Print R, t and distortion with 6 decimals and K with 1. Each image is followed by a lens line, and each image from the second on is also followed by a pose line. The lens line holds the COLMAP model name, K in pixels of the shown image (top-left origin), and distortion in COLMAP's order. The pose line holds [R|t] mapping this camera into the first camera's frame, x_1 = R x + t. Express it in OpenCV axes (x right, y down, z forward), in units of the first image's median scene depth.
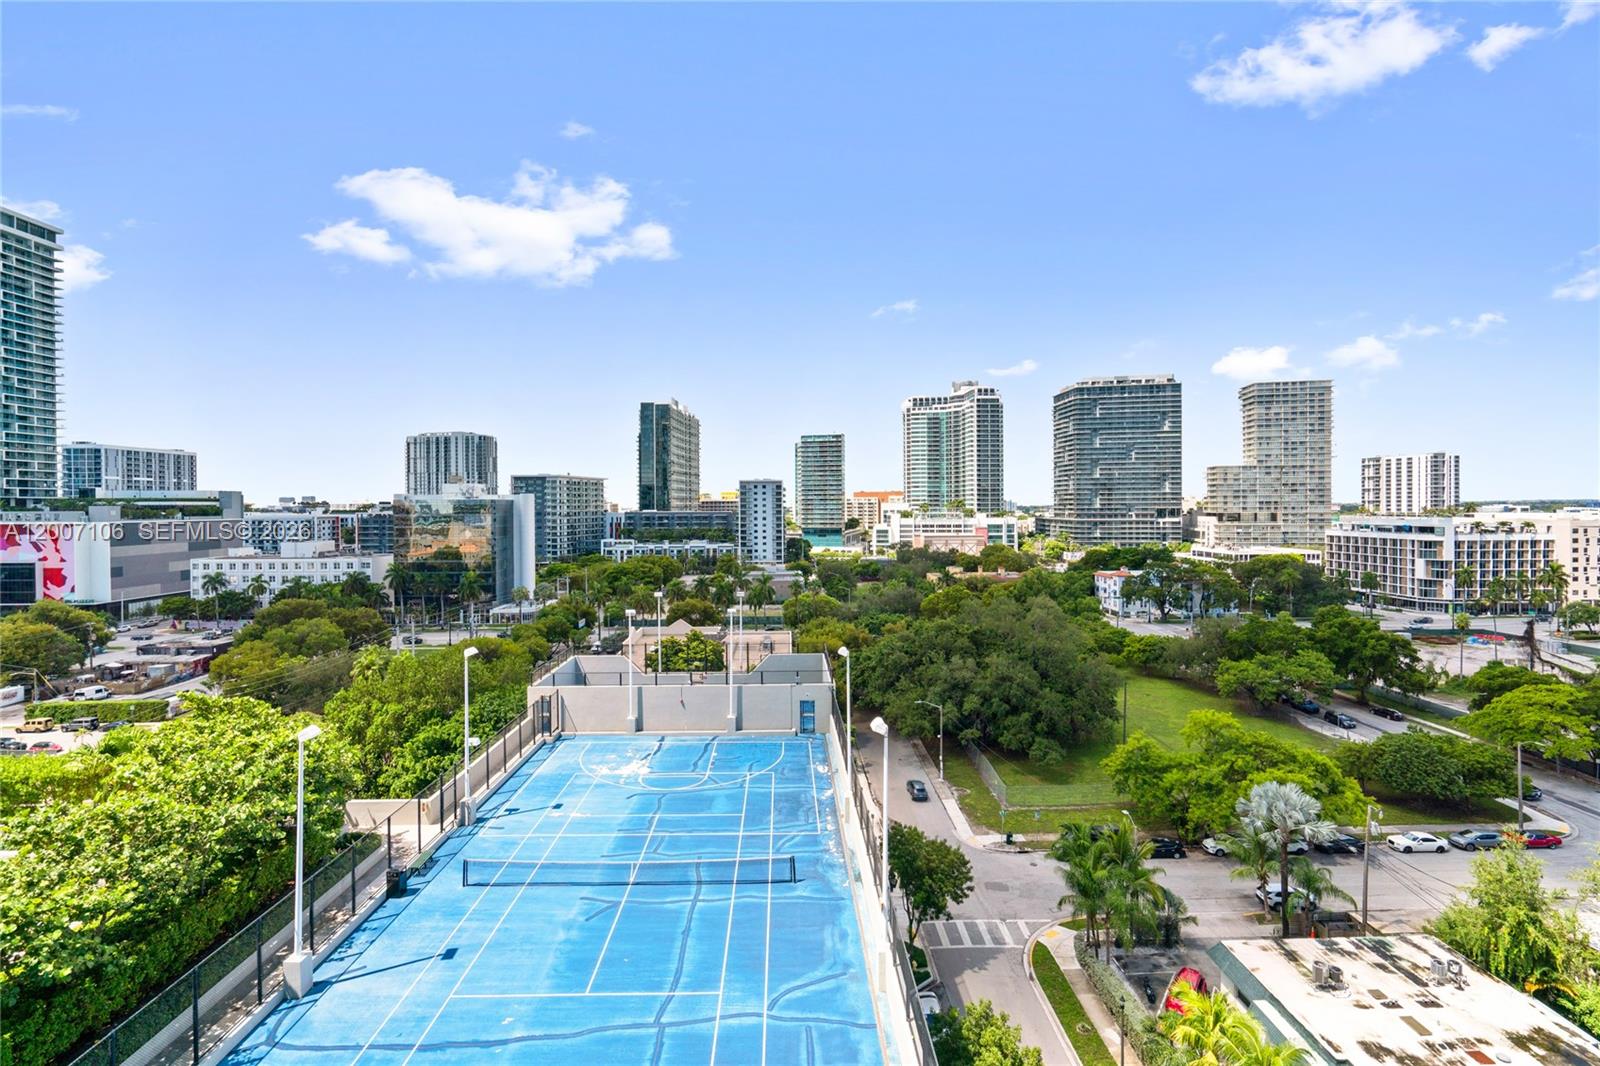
lens RADIAL K [[741.5, 0, 792.3], [0, 741.5, 513.4], [0, 0, 1]] dist [0.003969, 0.001022]
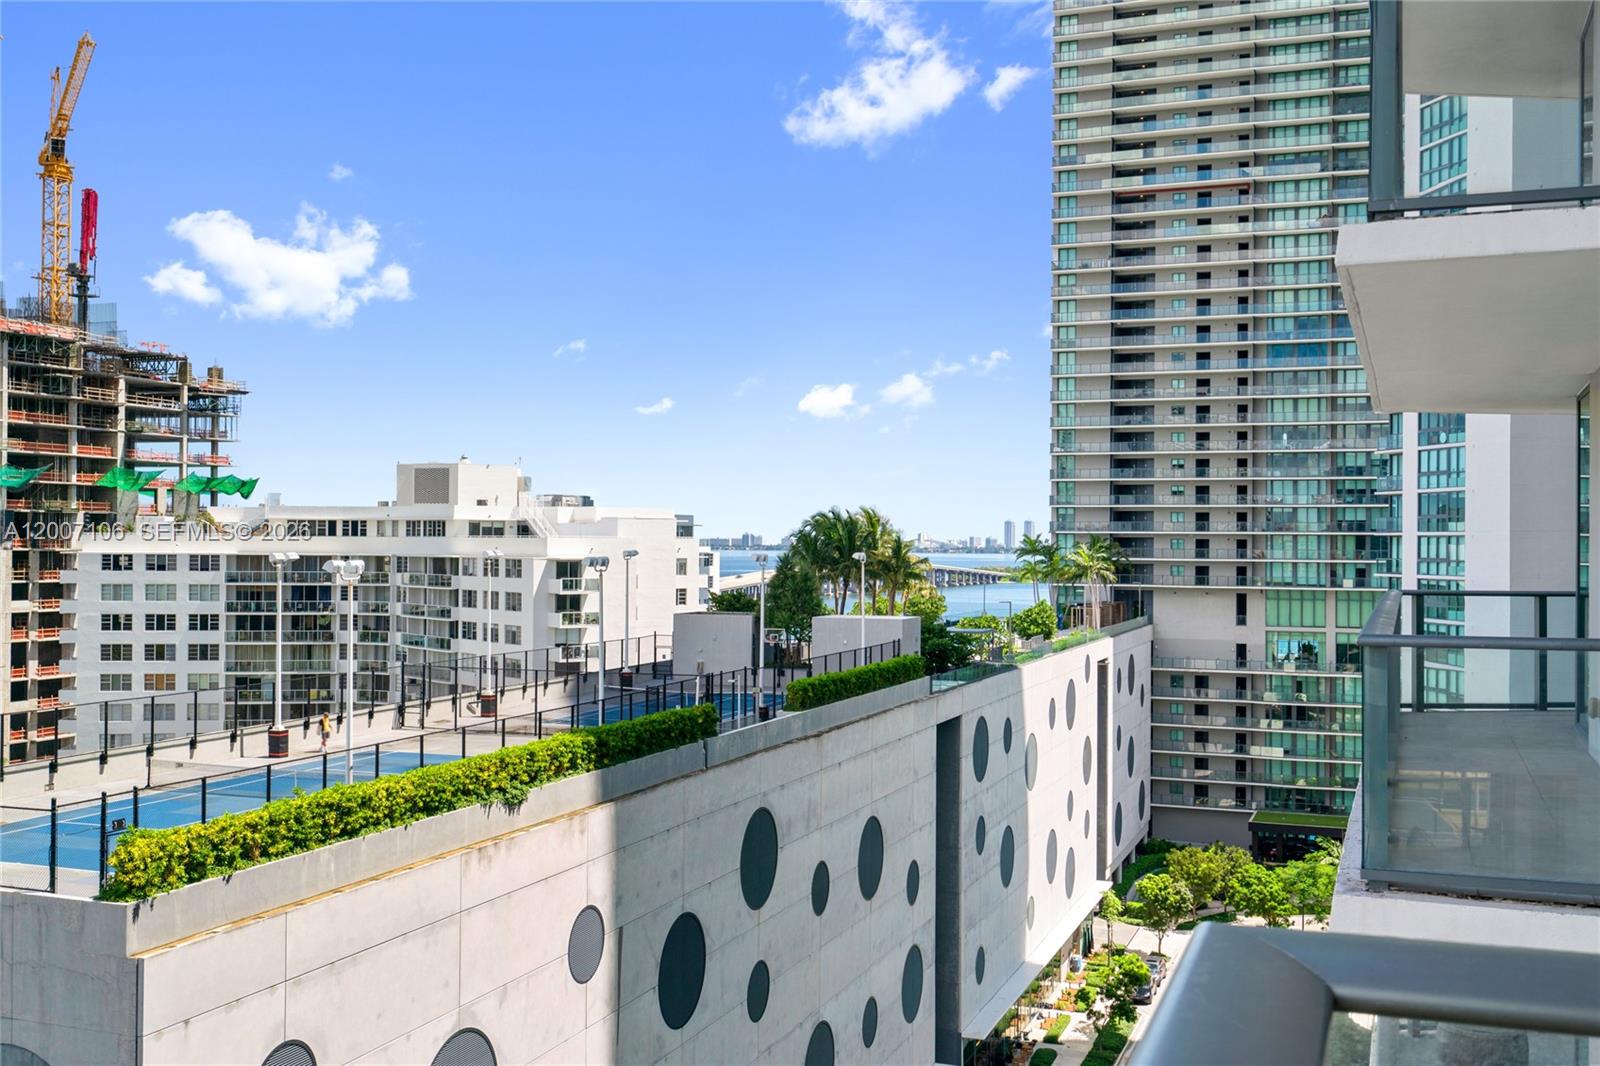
lens RADIAL K [[1598.7, 0, 800.4], [0, 1598.7, 529.8], [0, 0, 1]] dist [0.089596, 0.000000]
pose [[0.808753, 0.008214, 0.588091, -1.021850], [-0.005825, 0.999965, -0.005956, -0.015830], [-0.588120, 0.001392, 0.808773, -1.101044]]
